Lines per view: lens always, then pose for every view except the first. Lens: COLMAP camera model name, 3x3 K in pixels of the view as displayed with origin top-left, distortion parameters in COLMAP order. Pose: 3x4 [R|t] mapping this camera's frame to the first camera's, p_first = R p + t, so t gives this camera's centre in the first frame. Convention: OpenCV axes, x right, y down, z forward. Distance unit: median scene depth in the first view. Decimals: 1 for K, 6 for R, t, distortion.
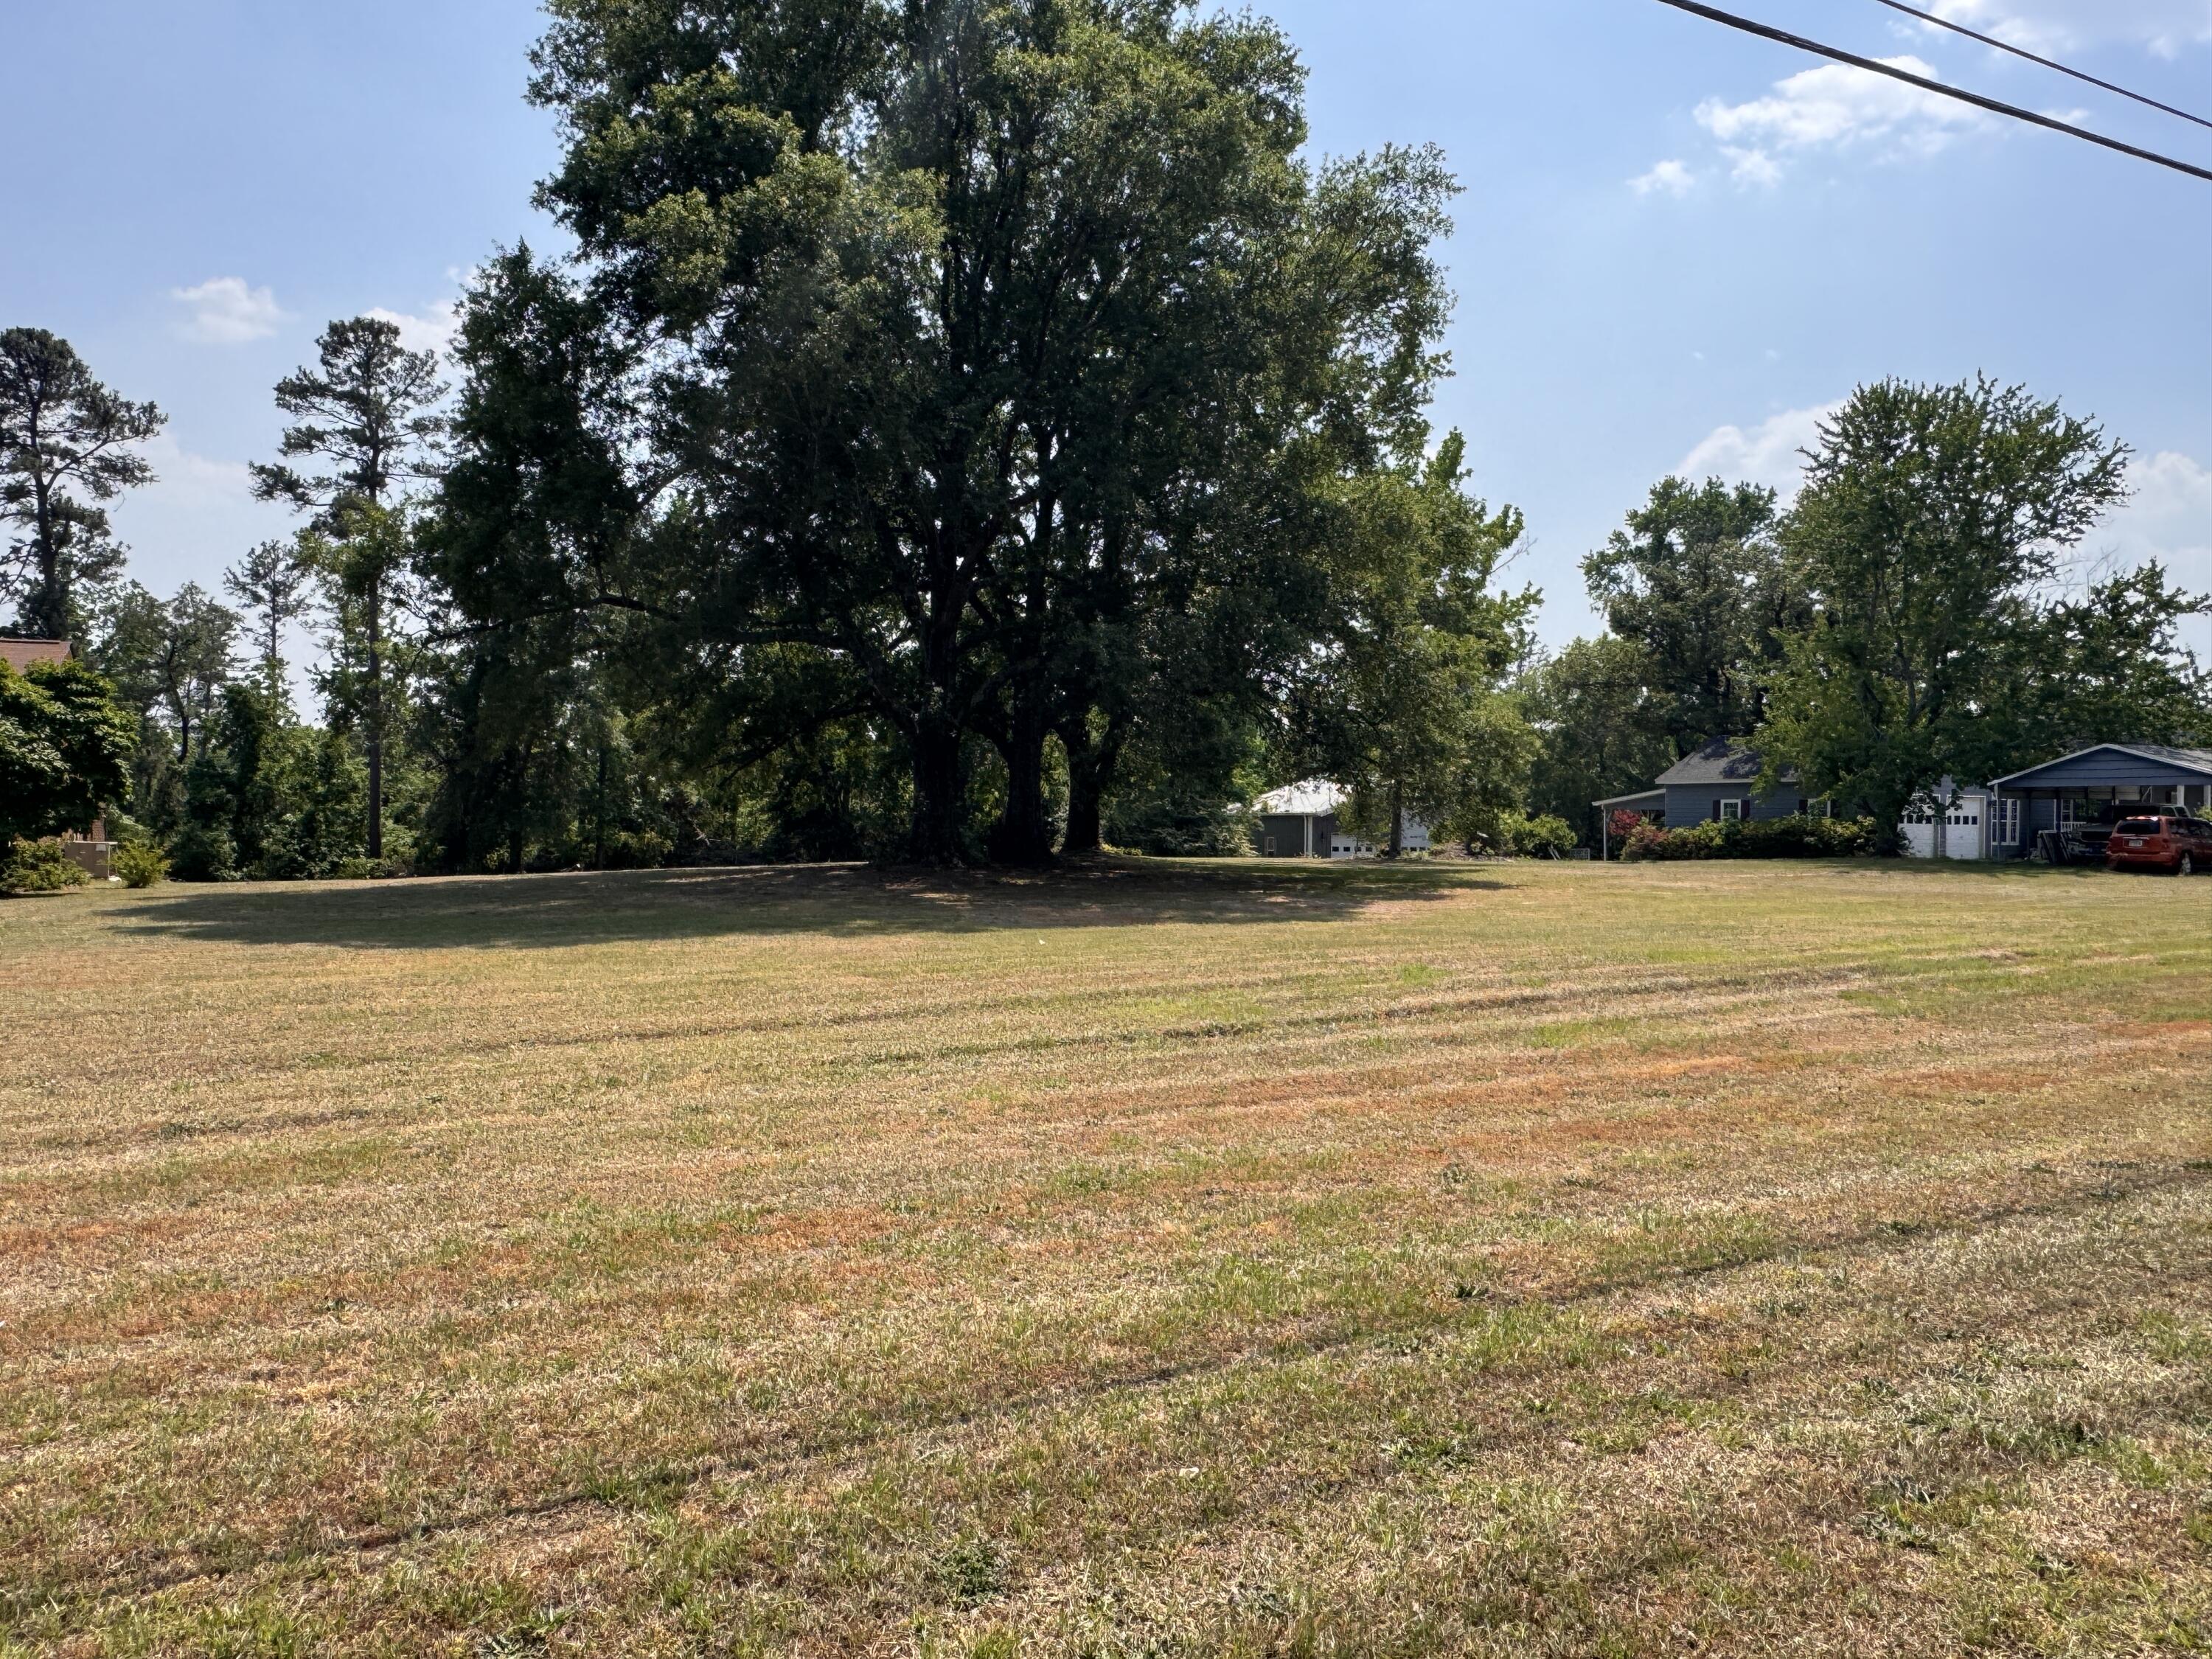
lens RADIAL K [[1532.6, 0, 1112.3], [0, 1532.6, 842.7], [0, 0, 1]] dist [0.000816, 0.002303]
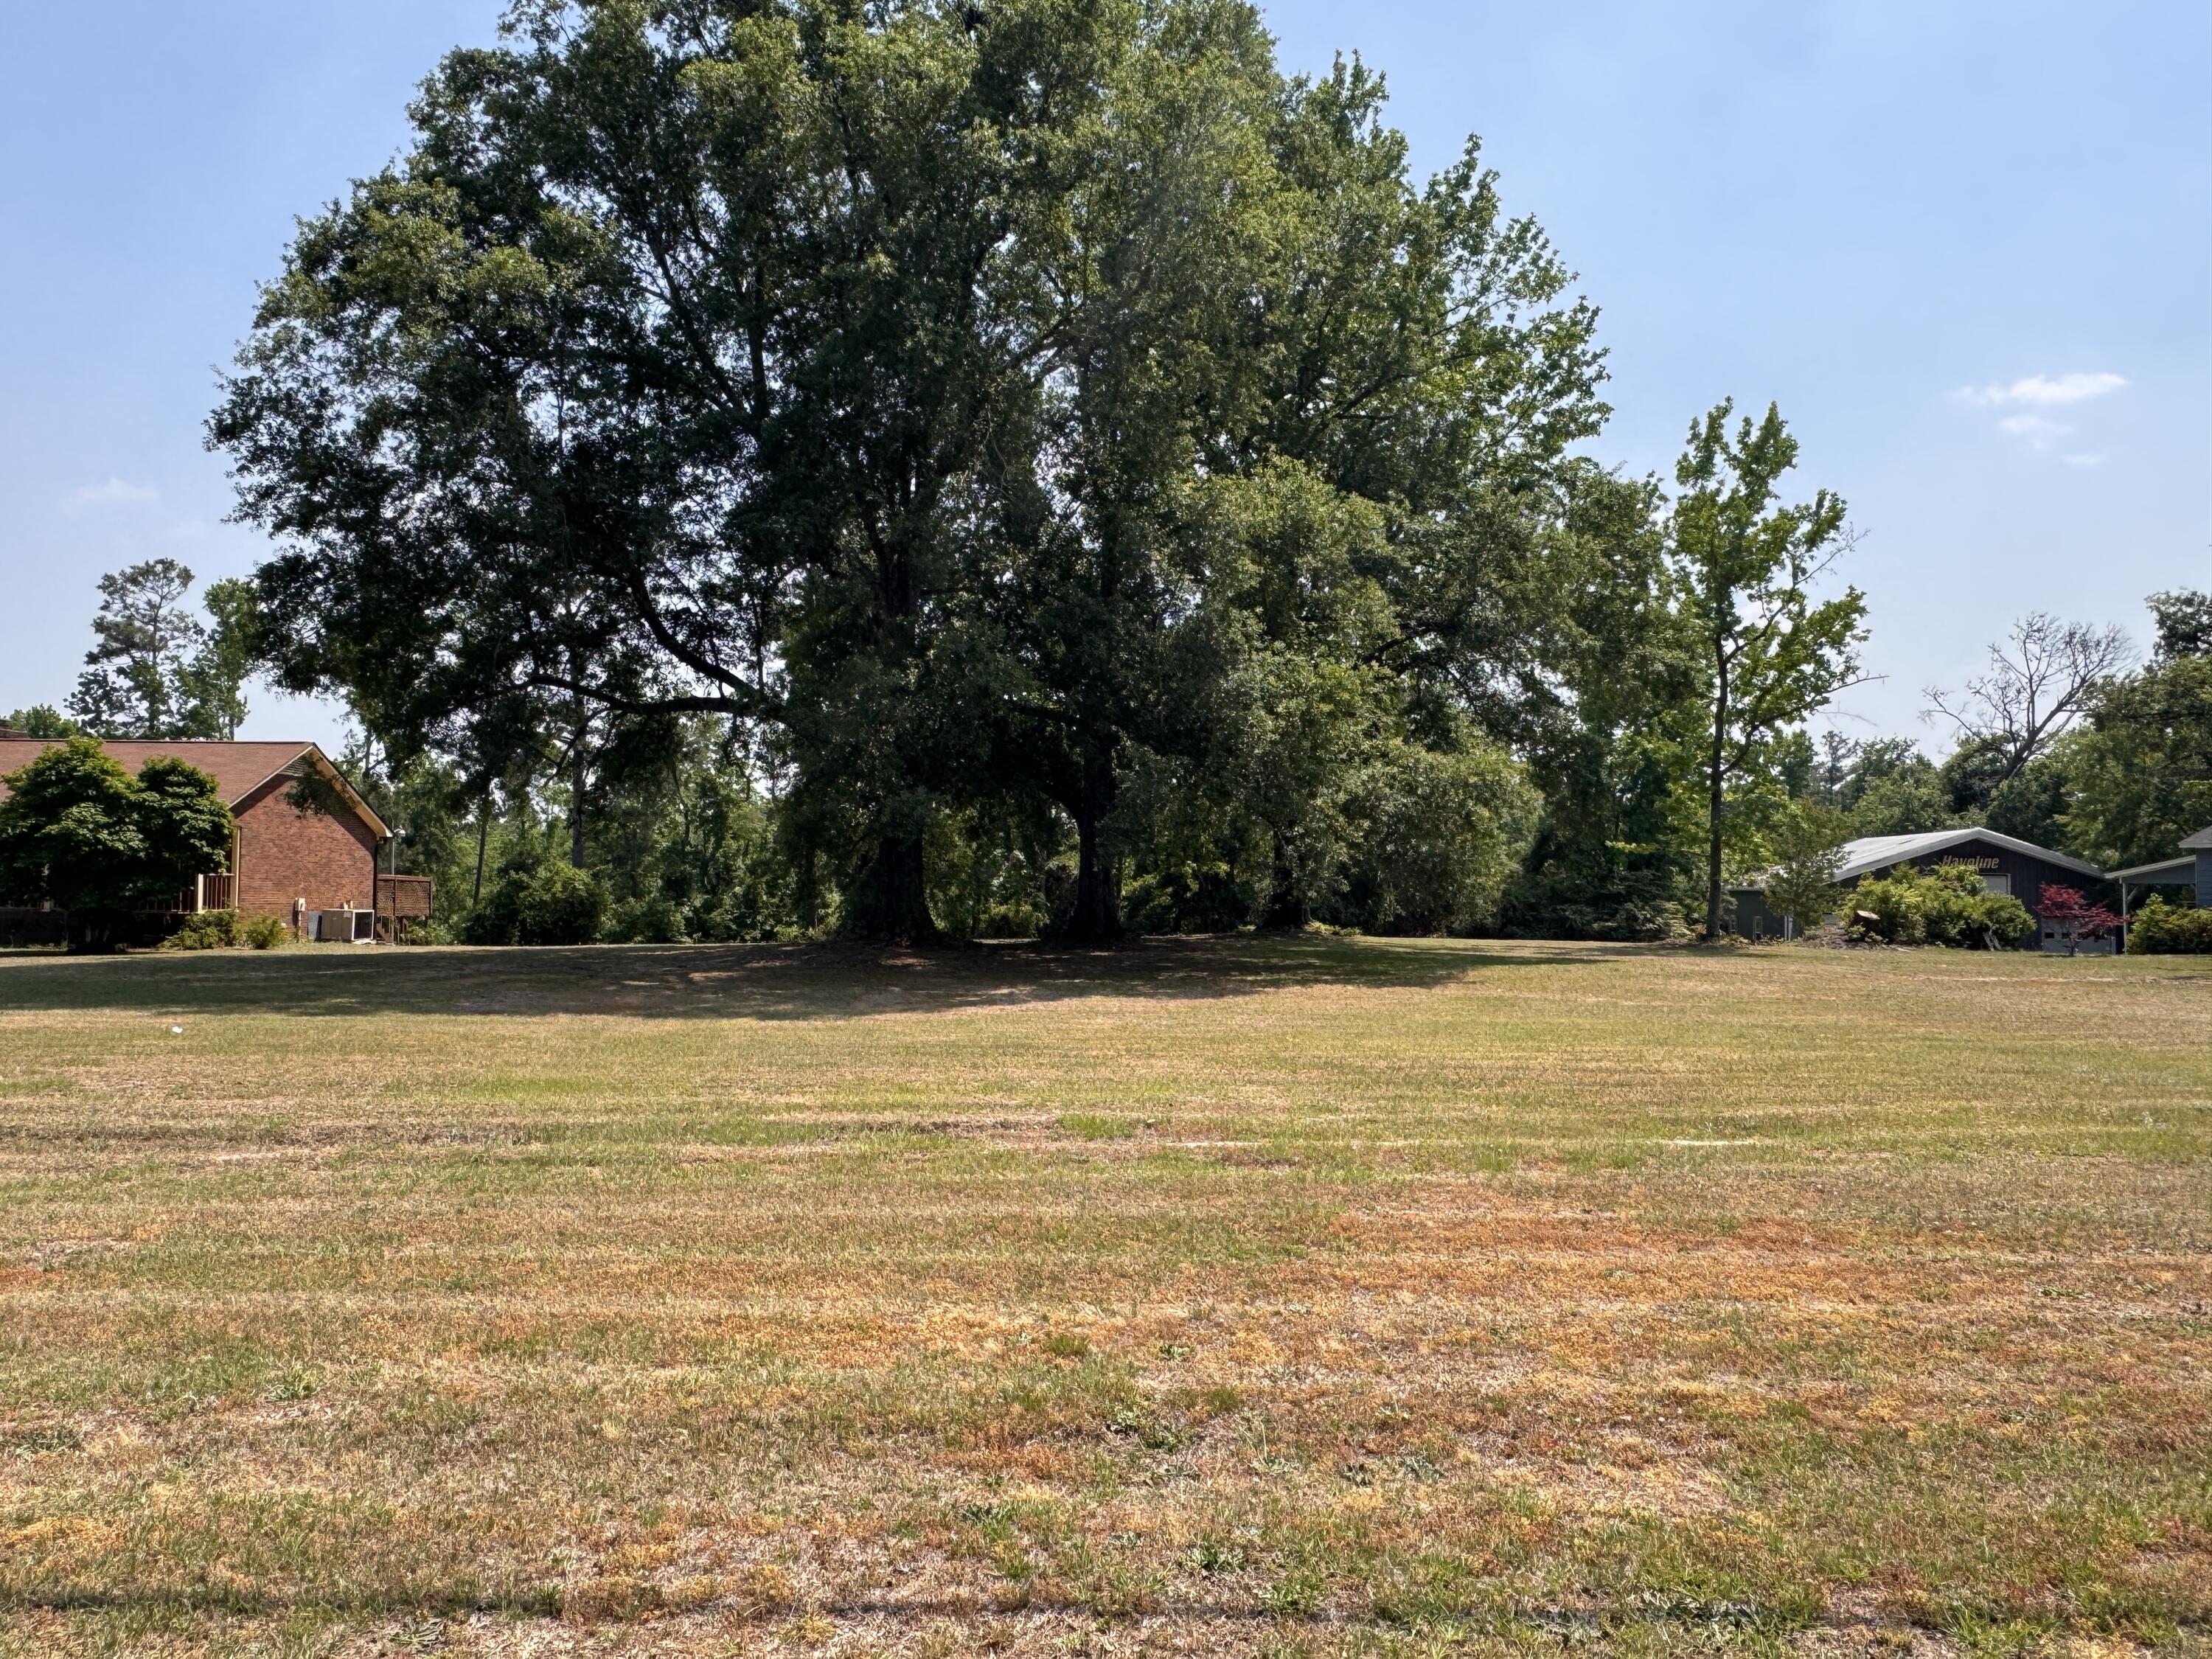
lens RADIAL K [[1532.6, 0, 1106.4], [0, 1532.6, 825.5], [0, 0, 1]] dist [0.000816, 0.002303]
pose [[0.902803, -0.016369, -0.429743, 0.242681], [-0.008780, 0.998365, -0.056474, -0.004123], [0.429965, 0.054758, 0.901183, 0.146332]]
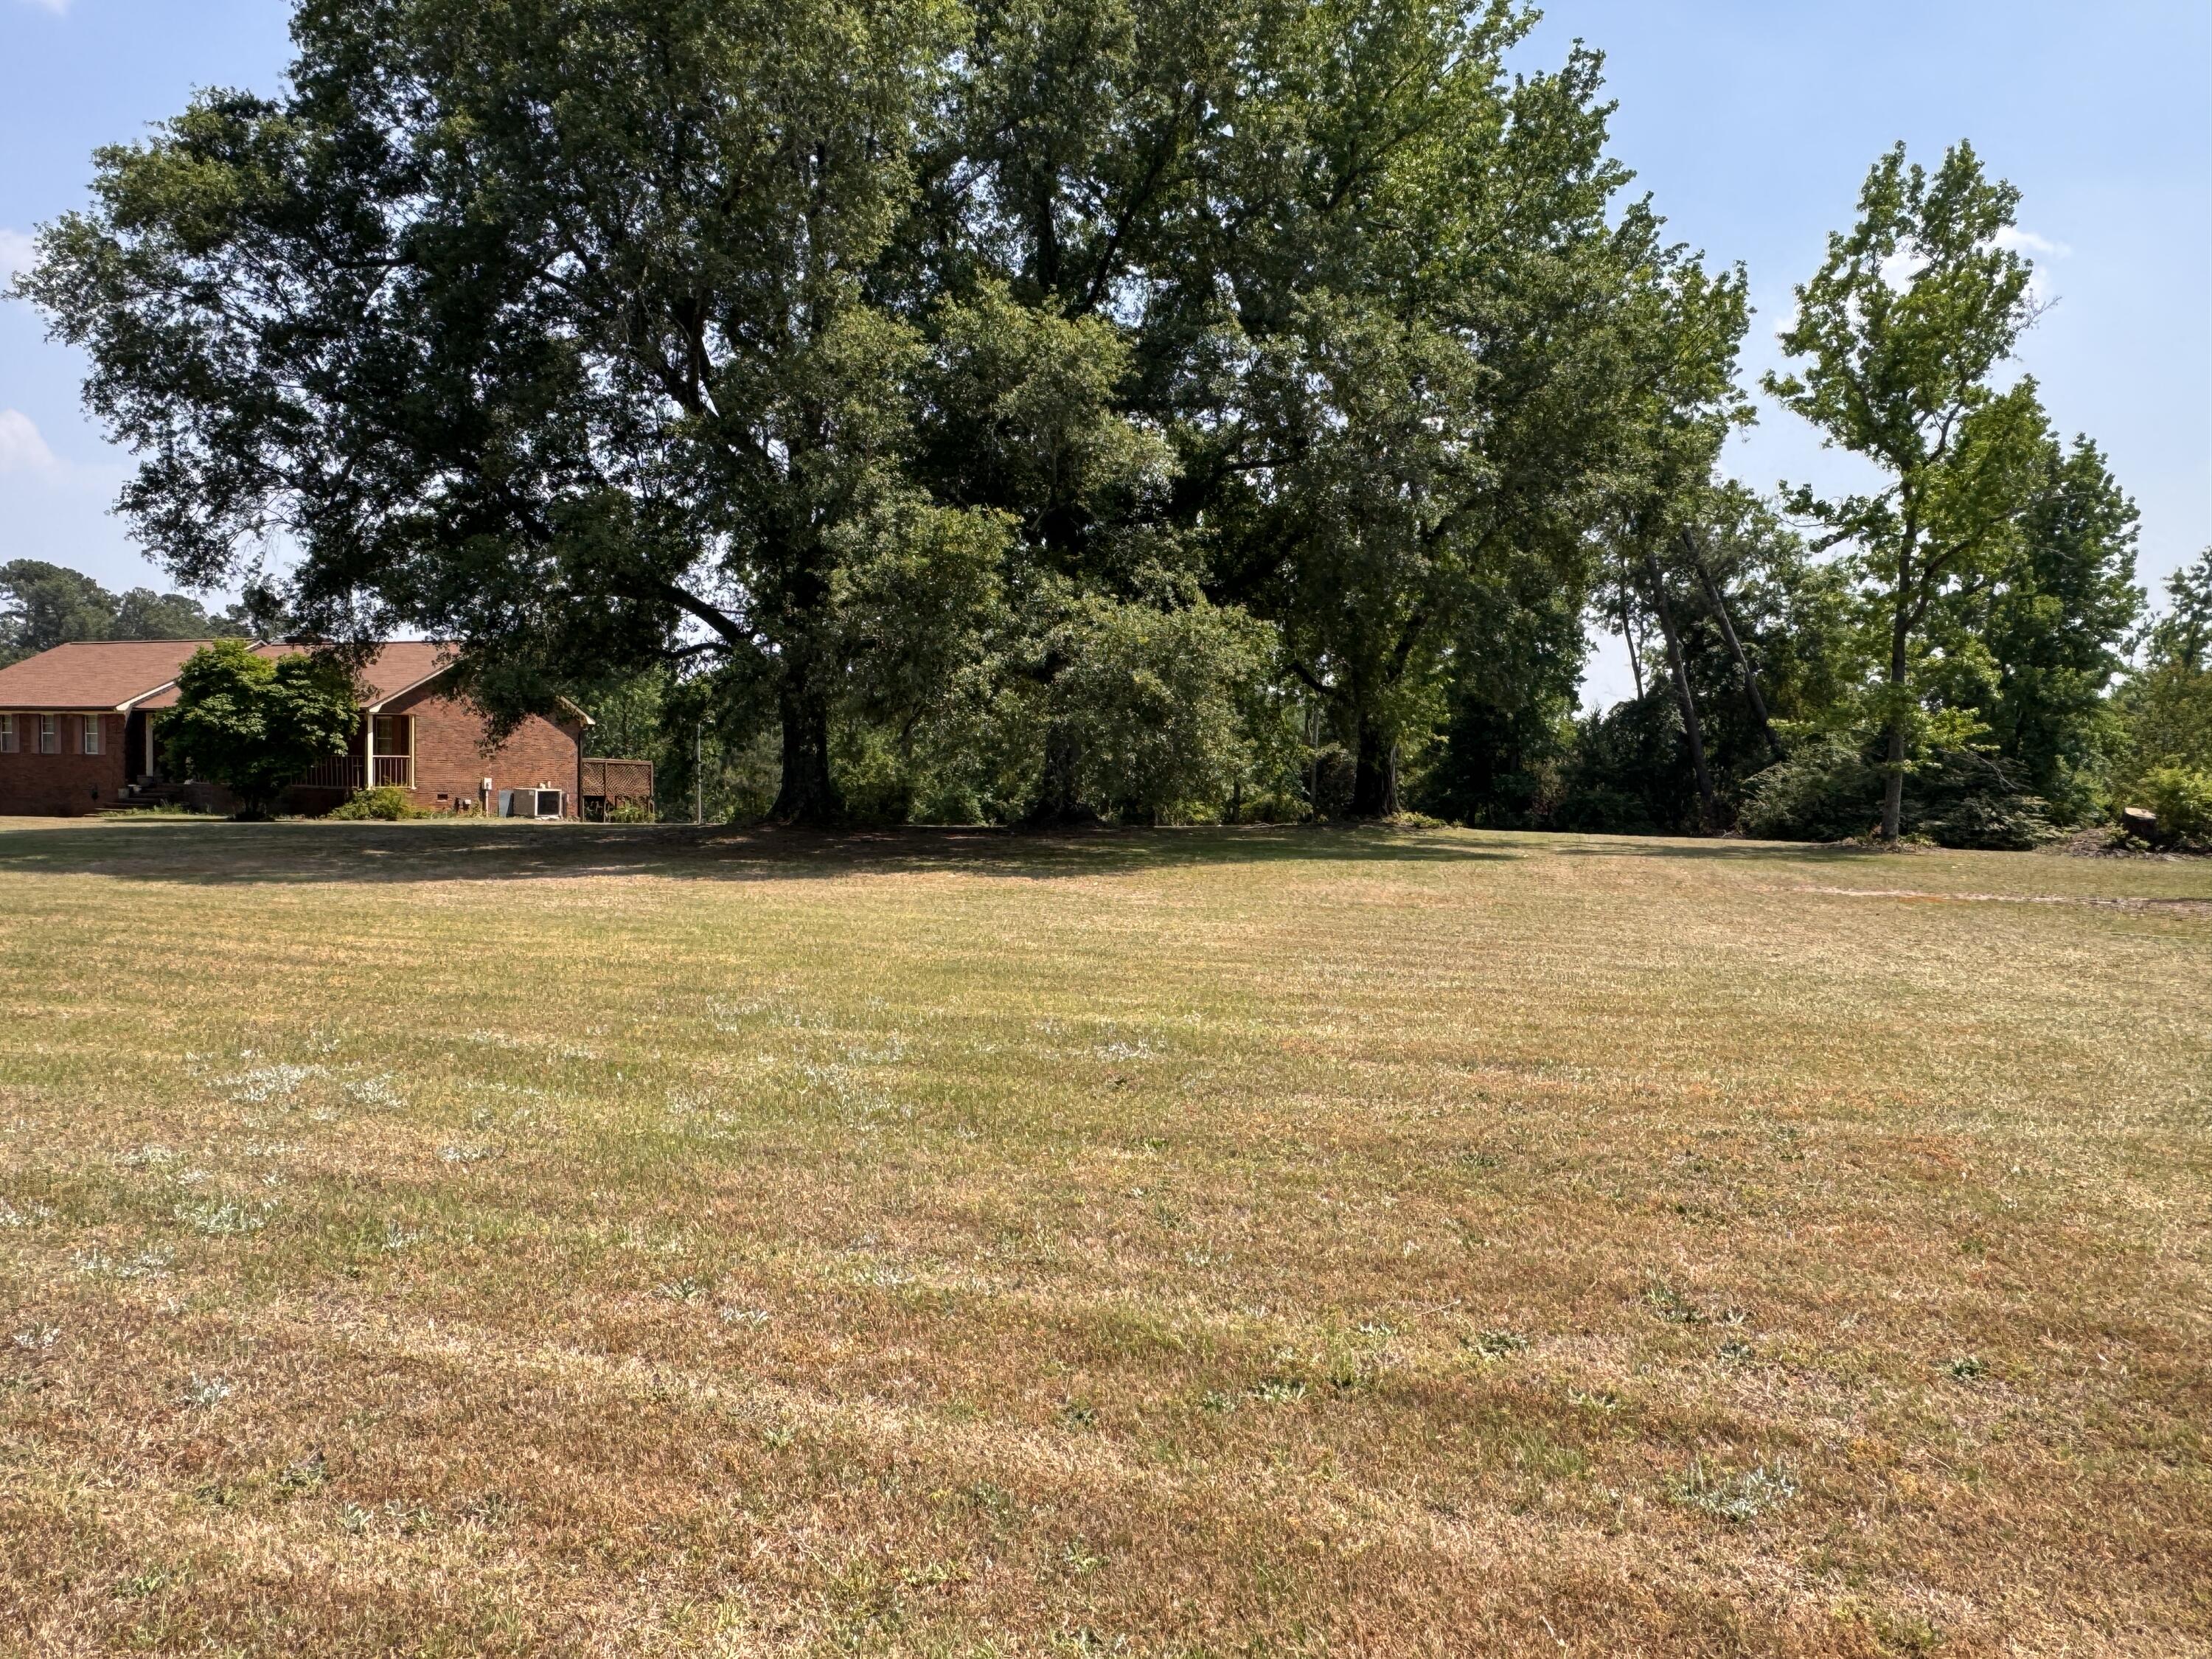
lens RADIAL K [[1532.6, 0, 1107.9], [0, 1532.6, 820.9], [0, 0, 1]] dist [0.000816, 0.002303]
pose [[0.682413, 0.025840, -0.730510, 0.427712], [-0.020812, 0.999657, 0.015919, -0.004361], [0.730671, 0.004340, 0.682716, 0.329995]]
